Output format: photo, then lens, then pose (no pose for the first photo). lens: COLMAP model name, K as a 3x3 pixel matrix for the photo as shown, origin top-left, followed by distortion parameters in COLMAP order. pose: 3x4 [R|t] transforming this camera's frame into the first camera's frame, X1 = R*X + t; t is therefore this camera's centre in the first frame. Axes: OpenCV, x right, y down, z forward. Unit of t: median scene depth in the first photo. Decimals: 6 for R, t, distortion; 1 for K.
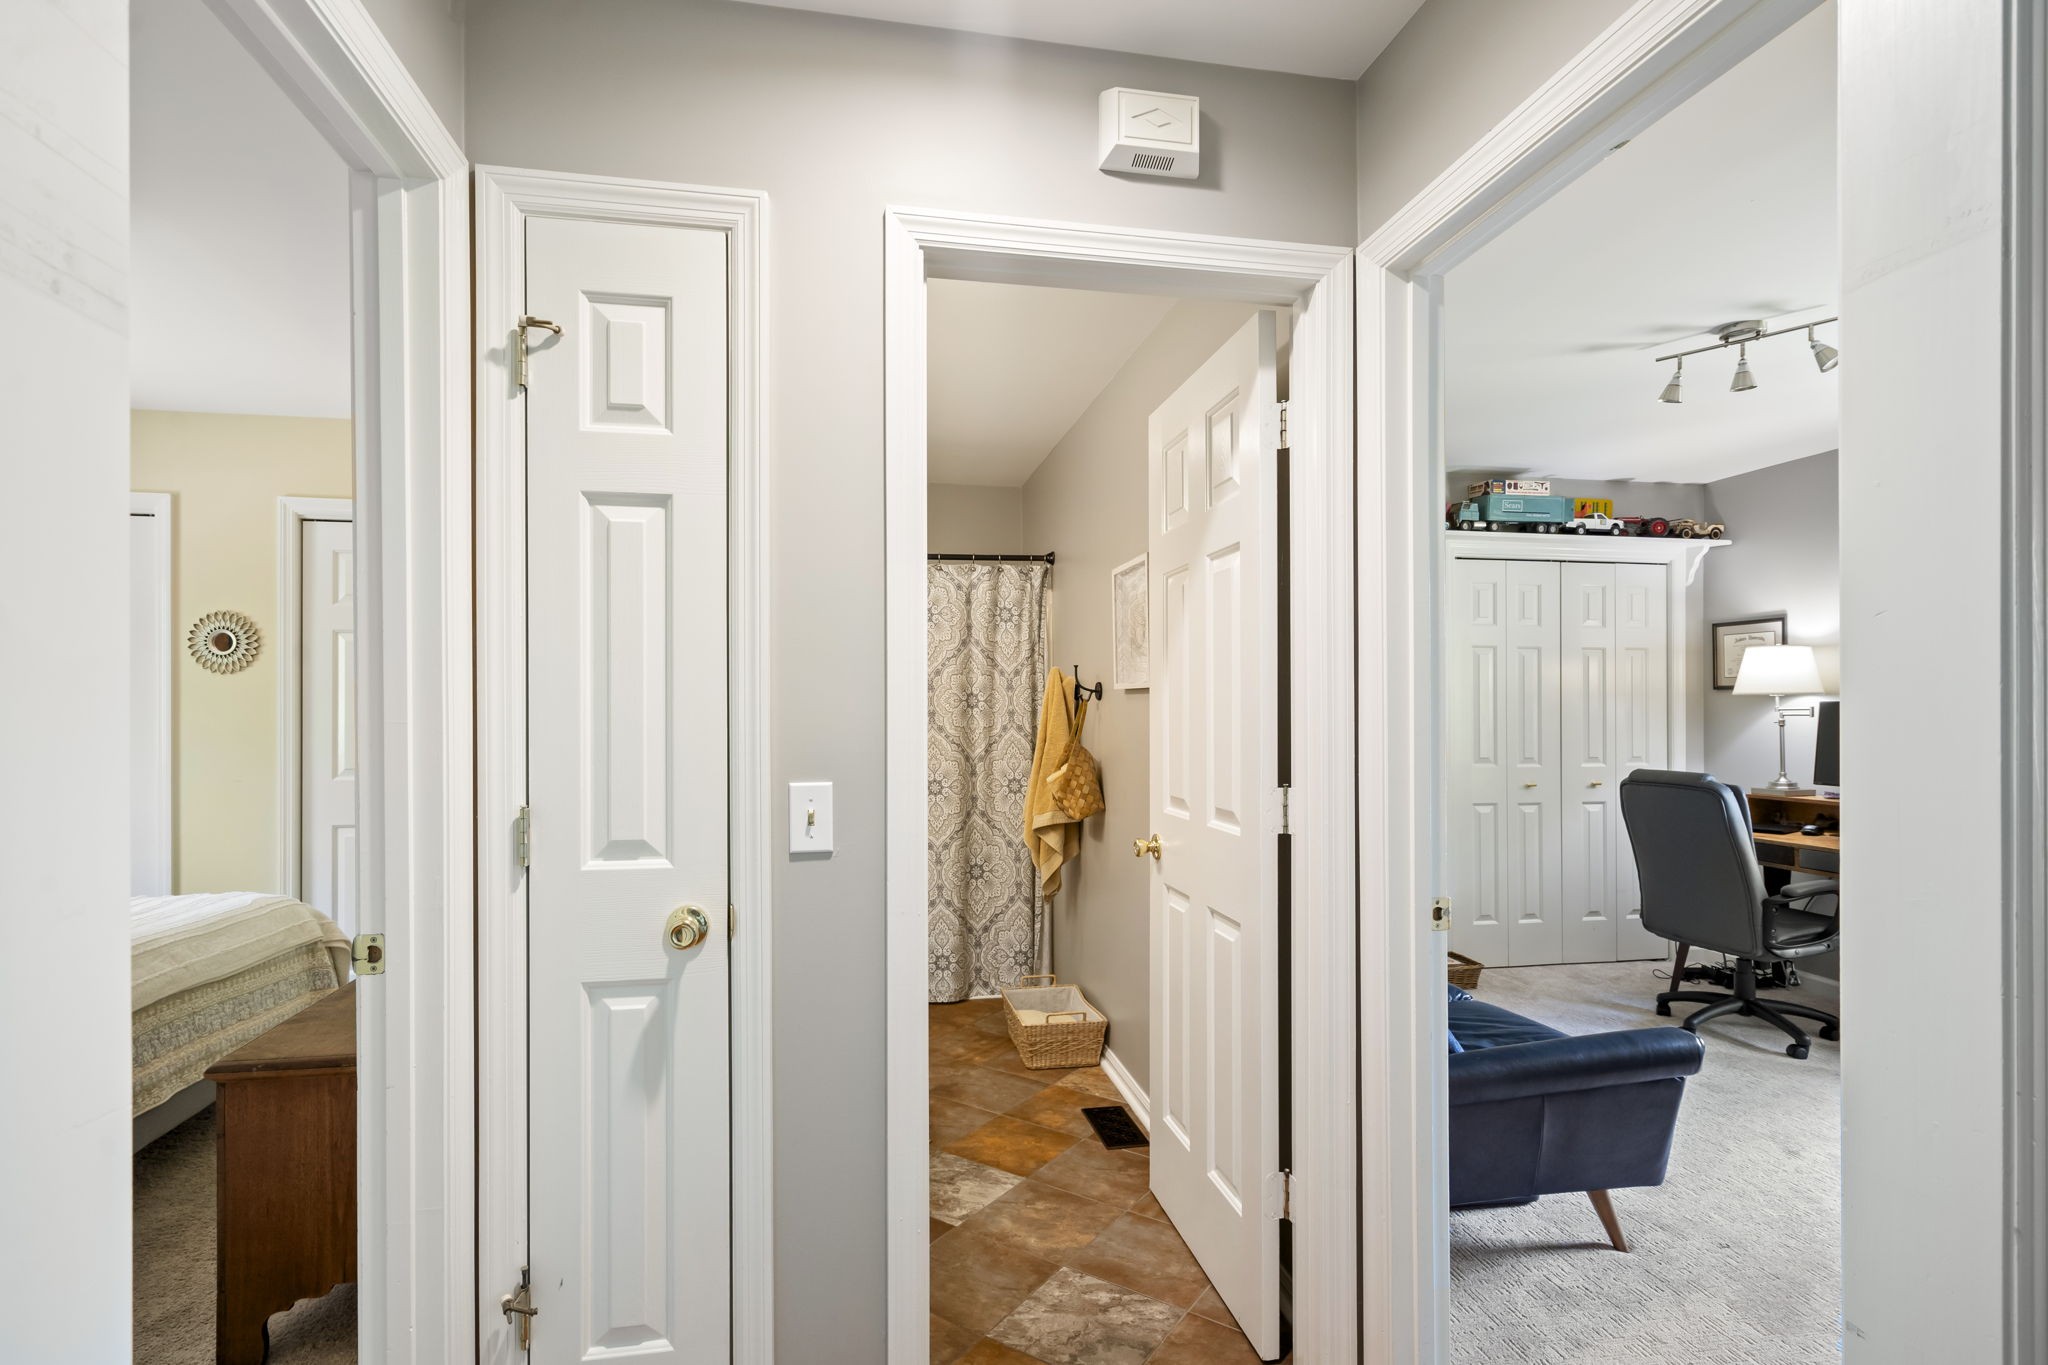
lens RADIAL K [[982.0, 0, 1021.4], [0, 982.0, 699.6], [0, 0, 1]] dist [-0.000622, 0.000066]
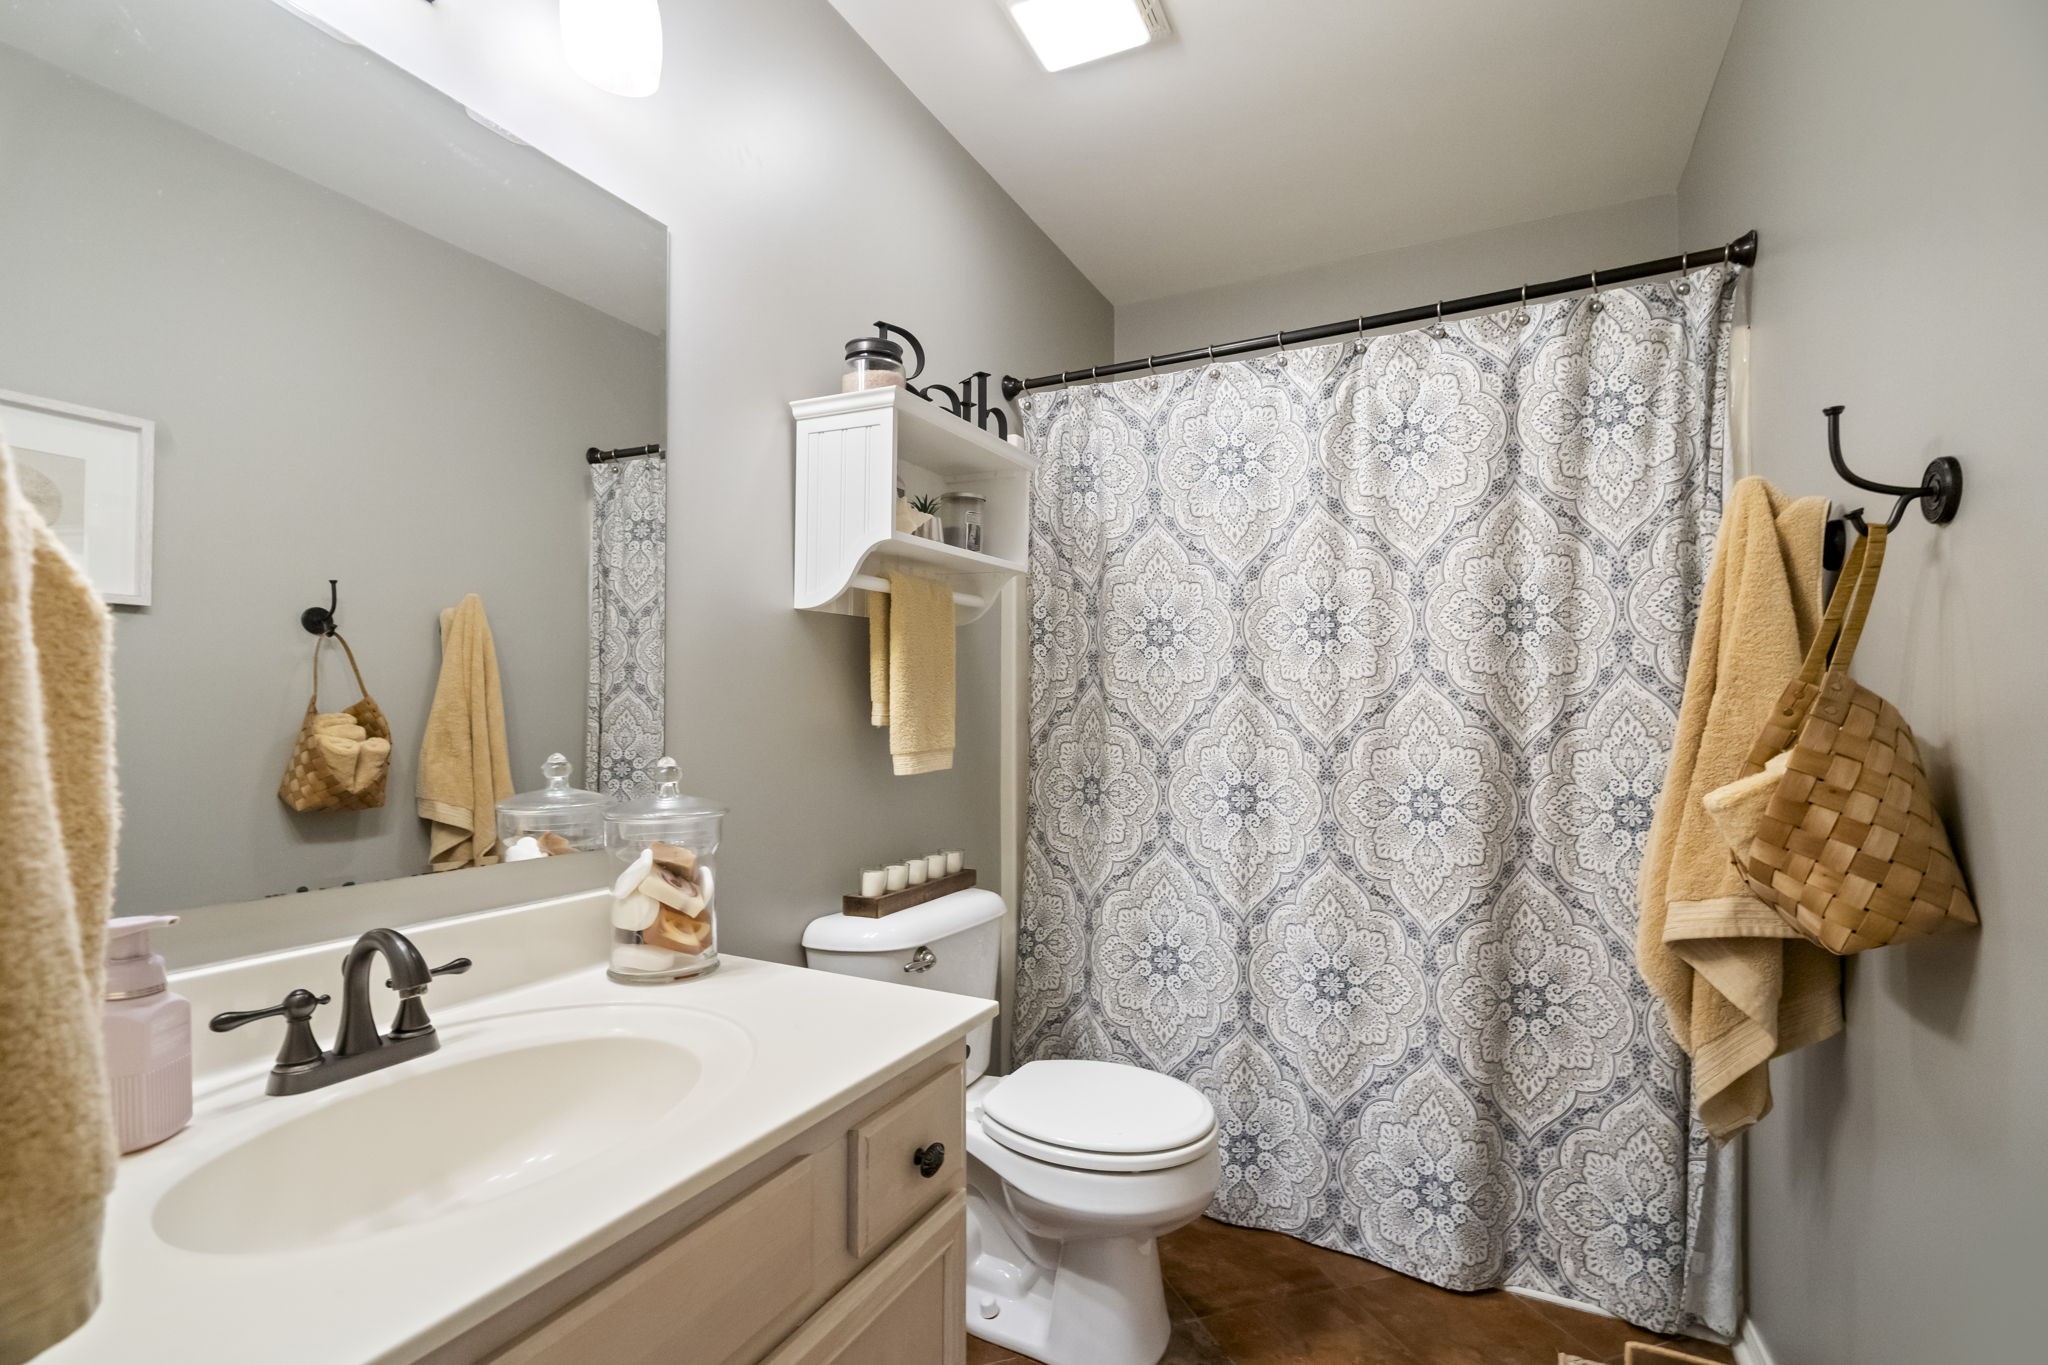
lens RADIAL K [[926.3, 0, 1022.7], [0, 926.3, 709.3], [0, 0, 1]] dist [-0.001783, -0.000090]
pose [[0.793476, 0.003446, -0.608592, 0.026882], [-0.004644, 0.999989, -0.000392, 0.045283], [0.608584, 0.003138, 0.793483, 0.532701]]
